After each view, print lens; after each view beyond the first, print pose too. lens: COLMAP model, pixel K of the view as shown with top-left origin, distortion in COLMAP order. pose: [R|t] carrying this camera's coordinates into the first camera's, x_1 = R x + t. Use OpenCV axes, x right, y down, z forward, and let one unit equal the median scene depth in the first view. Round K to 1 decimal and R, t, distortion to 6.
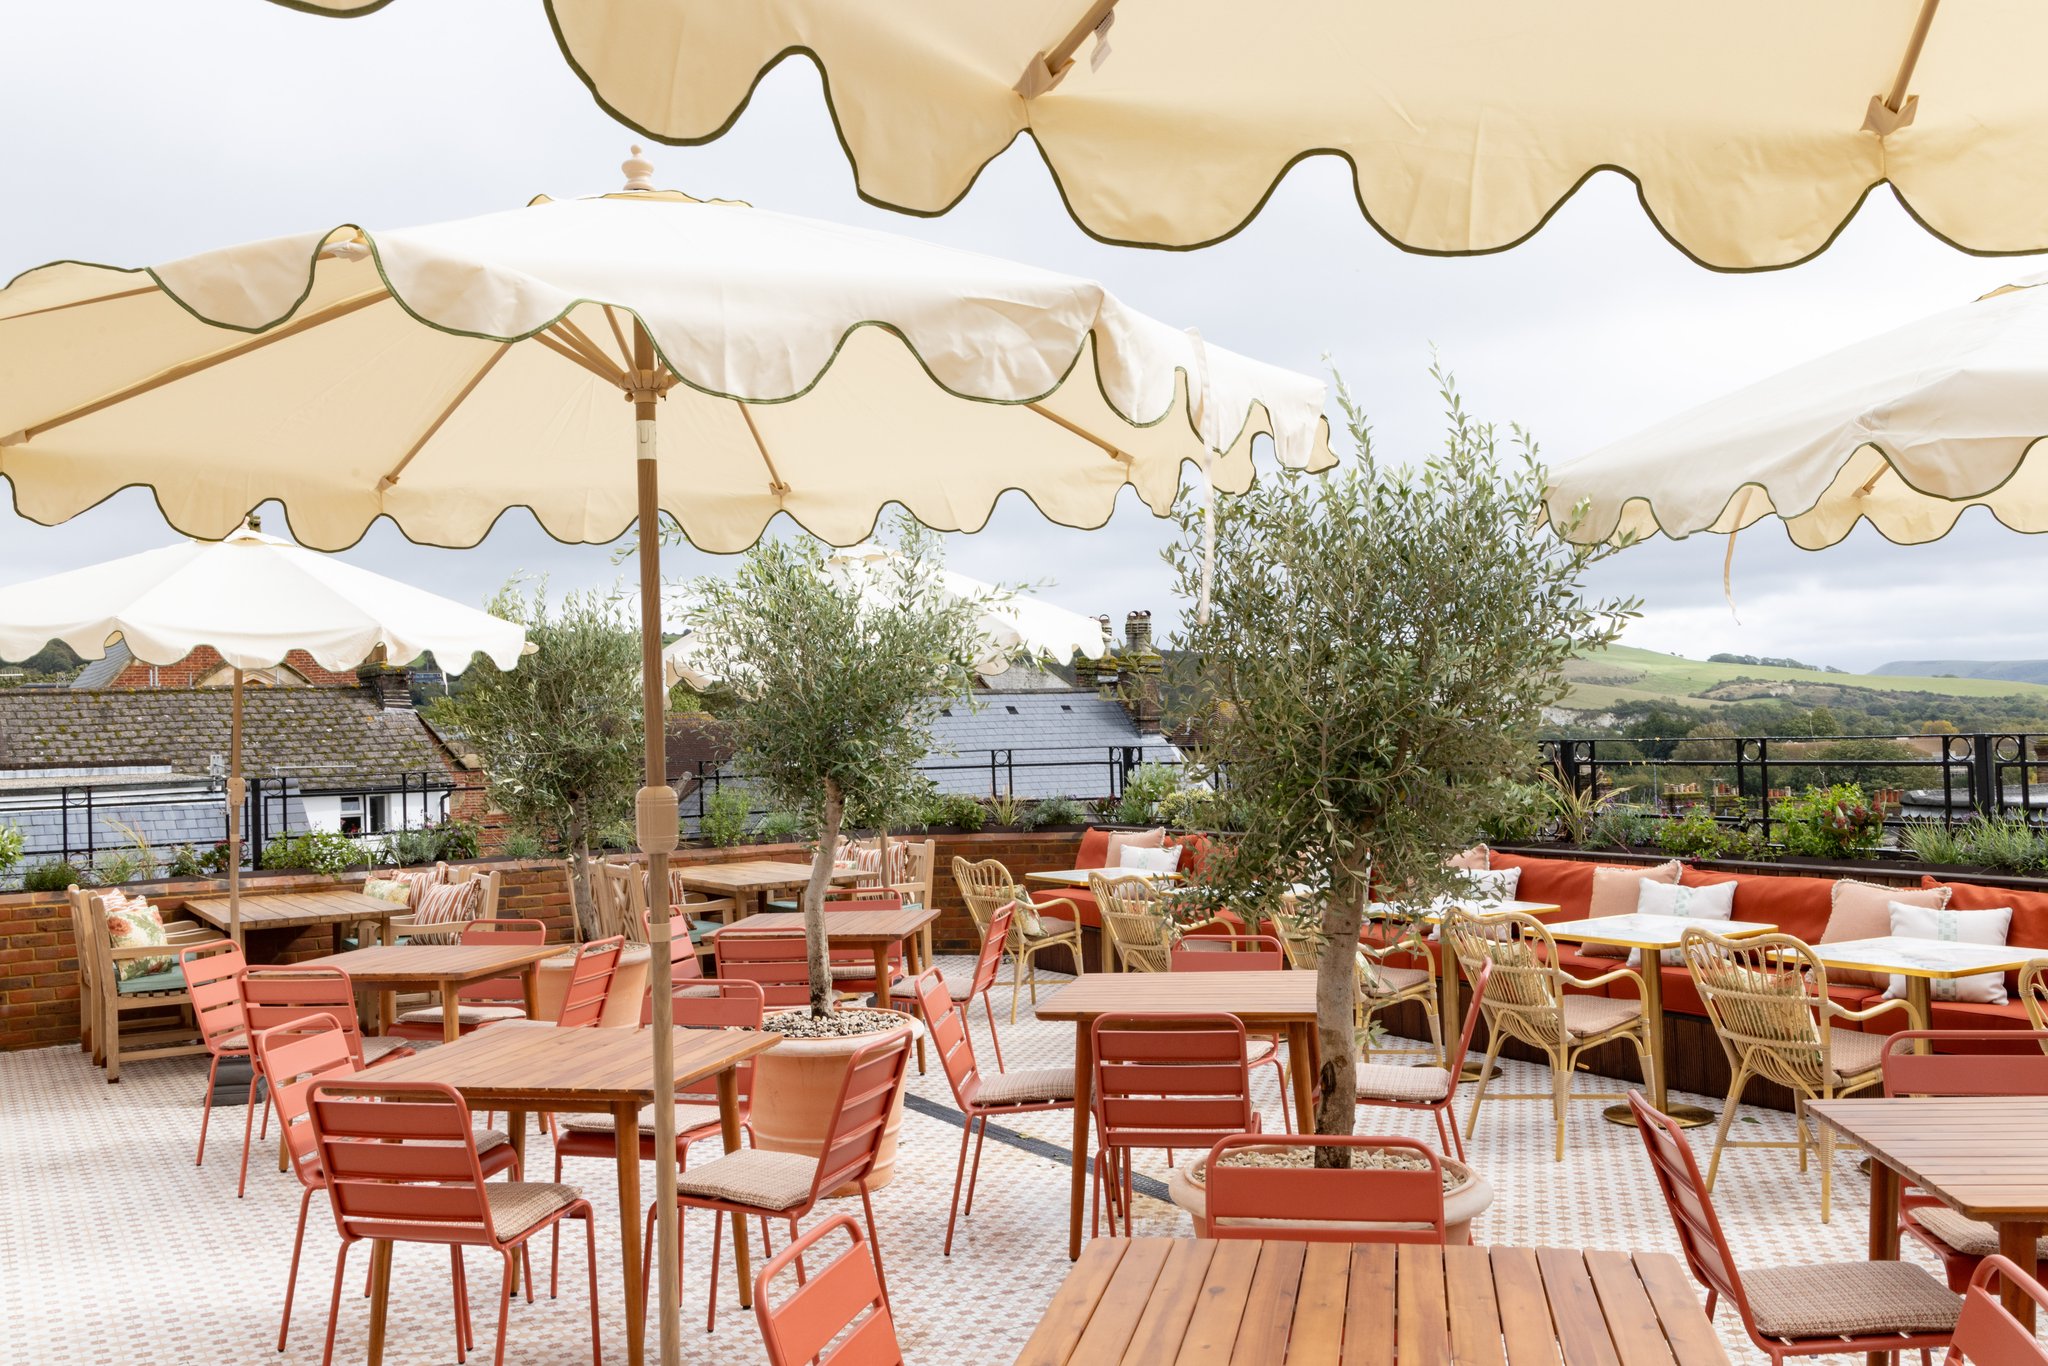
lens RADIAL K [[1868.1, 0, 1058.1], [0, 1868.1, 656.5], [0, 0, 1]] dist [0.024340, 0.000000]
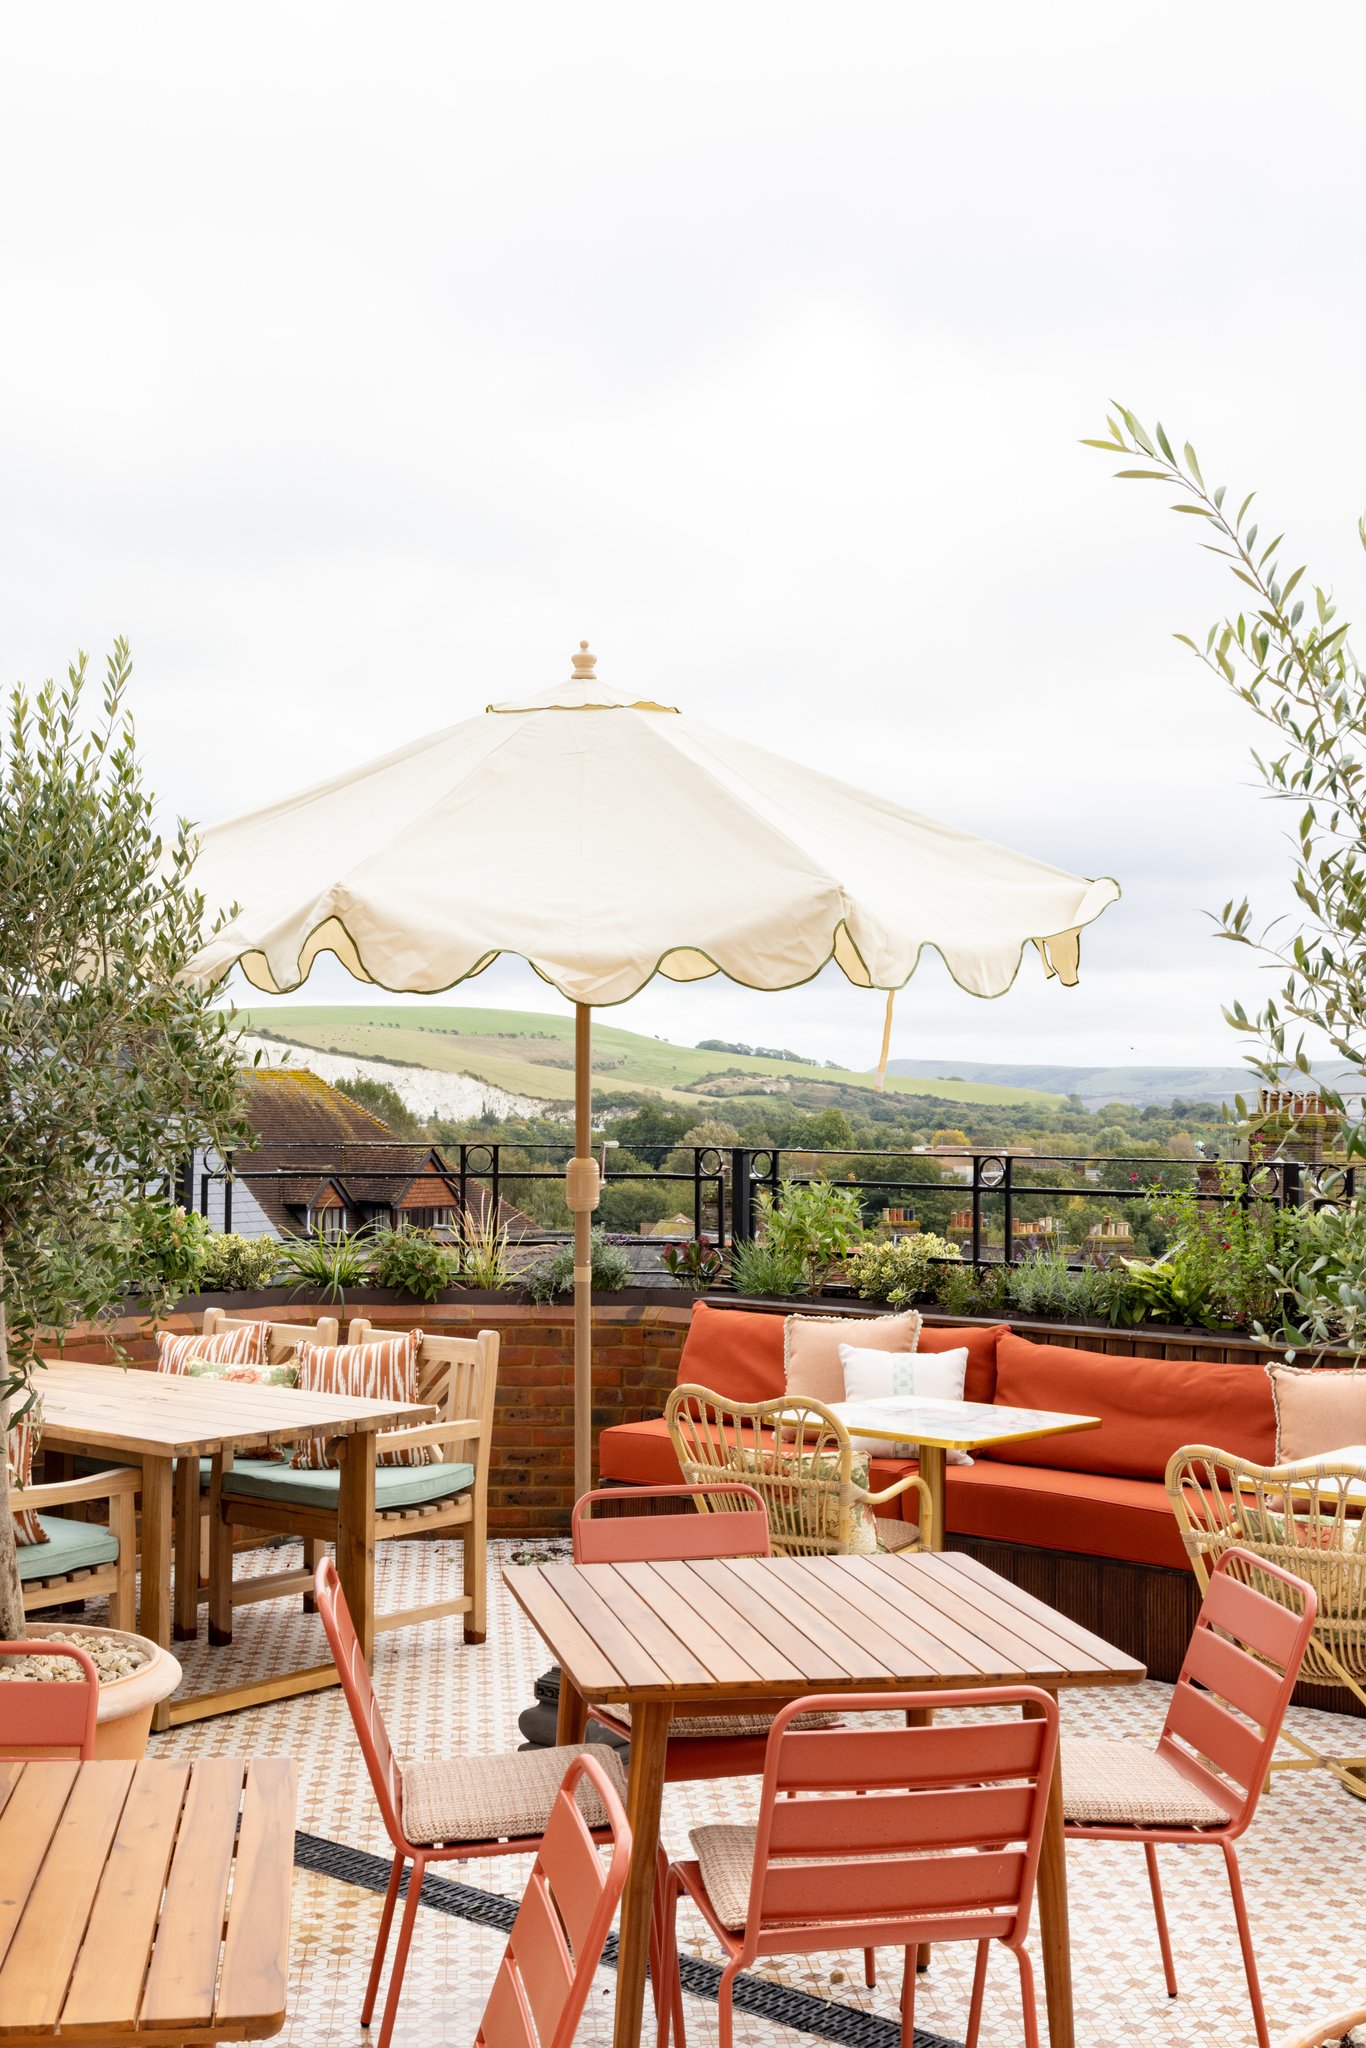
lens RADIAL K [[2361.3, 0, 704.1], [0, 2361.3, 1020.4], [0, 0, 1]] dist [0.011089, 0.000000]
pose [[0.942185, 0.055169, 0.330520, -0.218942], [-0.055072, 0.998436, -0.009665, 0.020008], [-0.330536, -0.009096, 0.943750, 0.396044]]
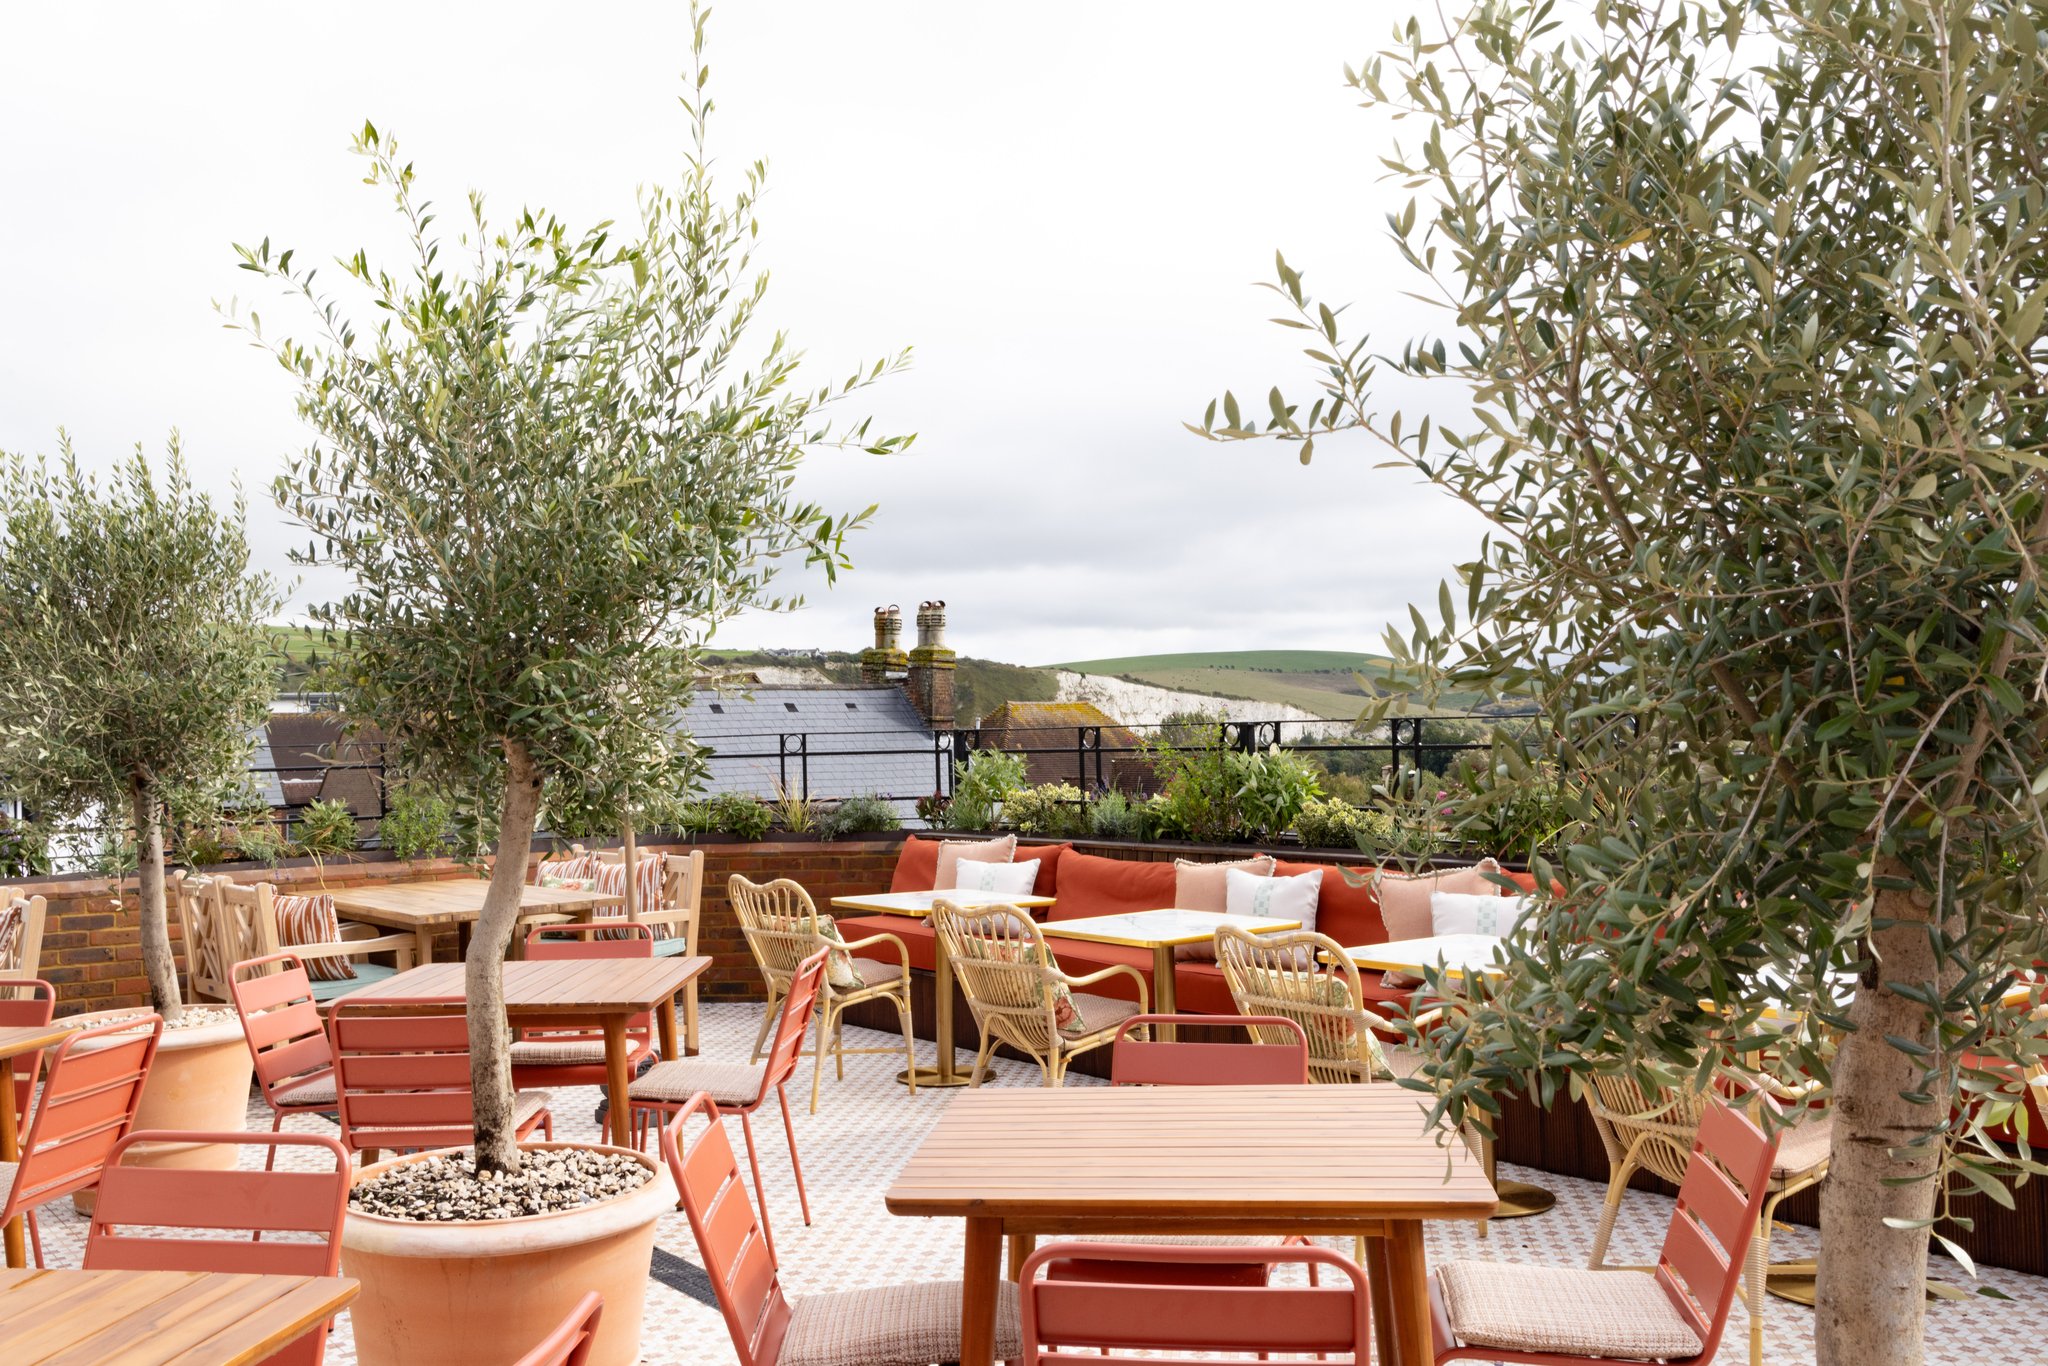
lens RADIAL K [[1918.0, 0, 1057.6], [0, 1918.0, 688.1], [0, 0, 1]] dist [-0.003876, 0.000000]
pose [[0.993119, 0.012028, 0.116489, -0.016168], [-0.013530, 0.999835, 0.012116, 0.023104], [-0.116325, -0.013609, 0.993118, 0.236751]]
